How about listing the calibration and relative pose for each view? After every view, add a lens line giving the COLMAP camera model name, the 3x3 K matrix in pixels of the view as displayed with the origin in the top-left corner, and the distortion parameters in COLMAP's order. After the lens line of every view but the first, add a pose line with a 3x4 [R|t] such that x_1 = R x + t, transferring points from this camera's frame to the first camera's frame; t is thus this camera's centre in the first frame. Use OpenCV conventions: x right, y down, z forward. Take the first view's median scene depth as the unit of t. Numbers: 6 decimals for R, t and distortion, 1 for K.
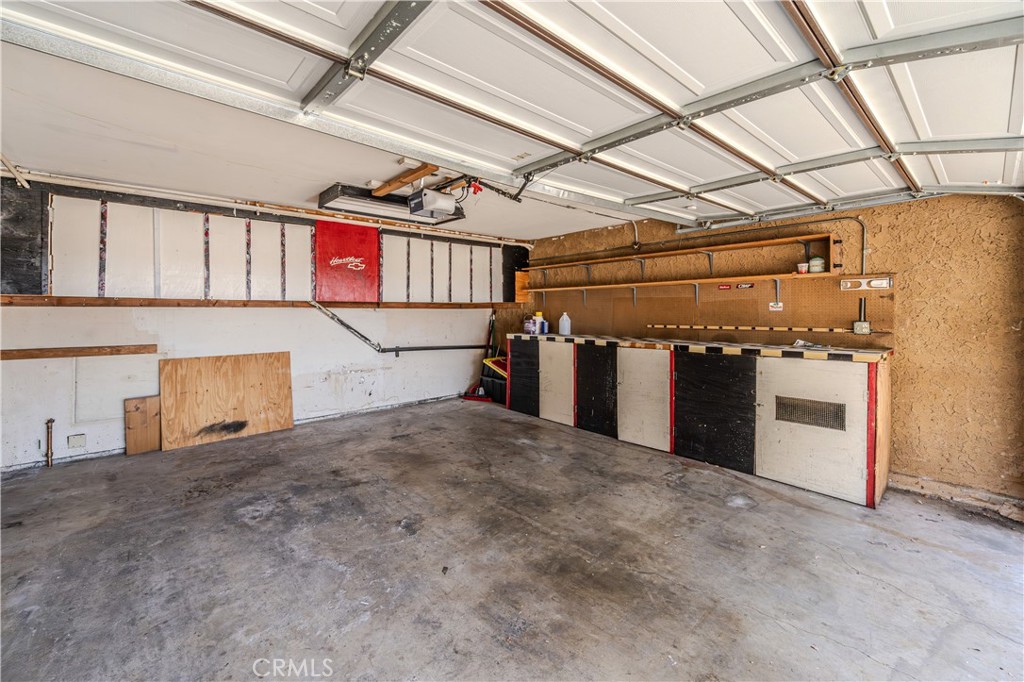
lens RADIAL K [[430.0, 0, 510.4], [0, 430.0, 314.4], [0, 0, 1]] dist [-0.000795, -0.001048]
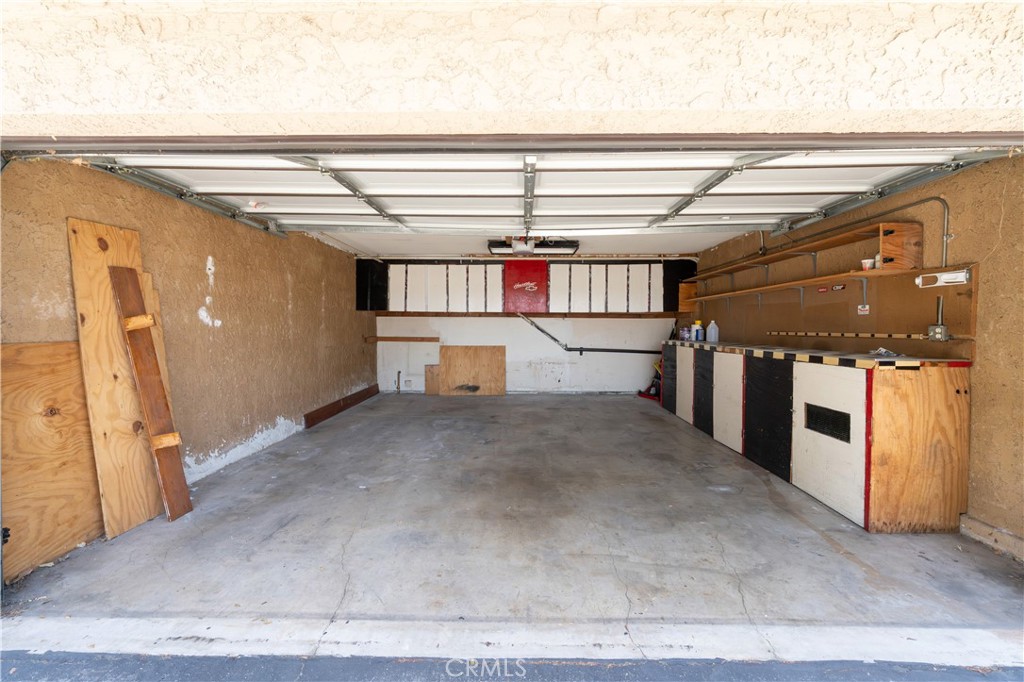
lens RADIAL K [[430.0, 0, 517.6], [0, 430.0, 335.5], [0, 0, 1]] dist [-0.000795, -0.001048]
pose [[0.730887, 0.020647, -0.682186, 0.690734], [-0.012188, 0.999778, 0.017200, 0.027495], [0.682389, -0.004256, 0.730976, -0.115127]]
